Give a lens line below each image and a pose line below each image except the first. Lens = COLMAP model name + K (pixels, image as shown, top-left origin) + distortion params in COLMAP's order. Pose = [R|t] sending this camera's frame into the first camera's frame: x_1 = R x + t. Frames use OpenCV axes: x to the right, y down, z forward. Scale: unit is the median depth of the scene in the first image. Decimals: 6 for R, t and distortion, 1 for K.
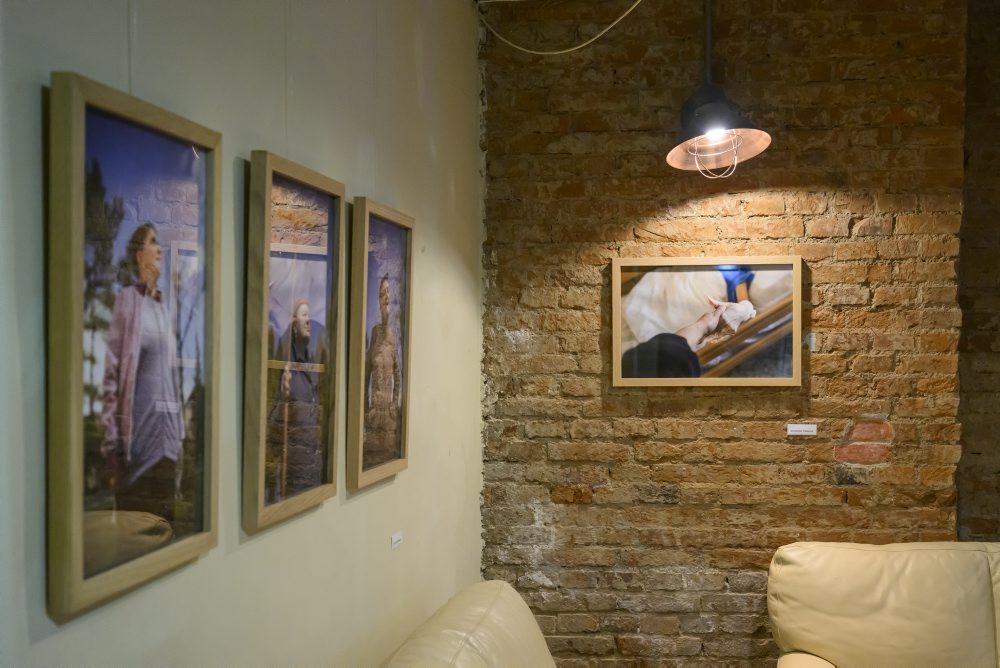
lens RADIAL K [[1168.9, 0, 500.1], [0, 1168.9, 336.5], [0, 0, 1]] dist [-0.003976, 0.000000]
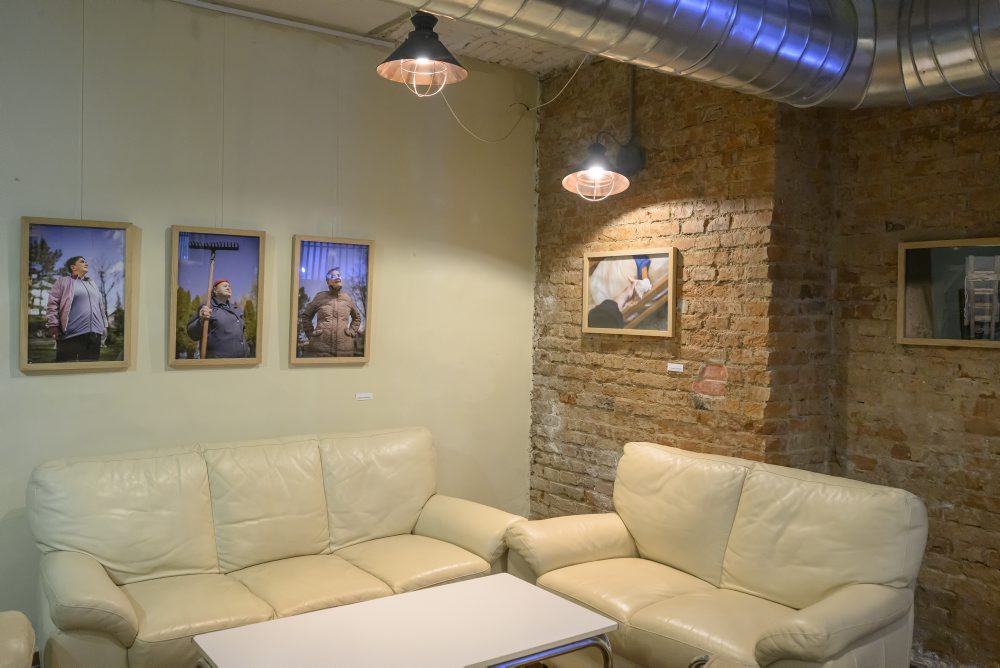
lens RADIAL K [[831.6, 0, 503.1], [0, 831.6, 257.3], [0, 0, 1]] dist [-0.005772, -0.006589]
pose [[0.660582, -0.028055, -0.750229, 0.886570], [-0.017591, 0.998449, -0.052826, 0.001840], [0.750547, 0.048093, 0.659064, 0.157571]]
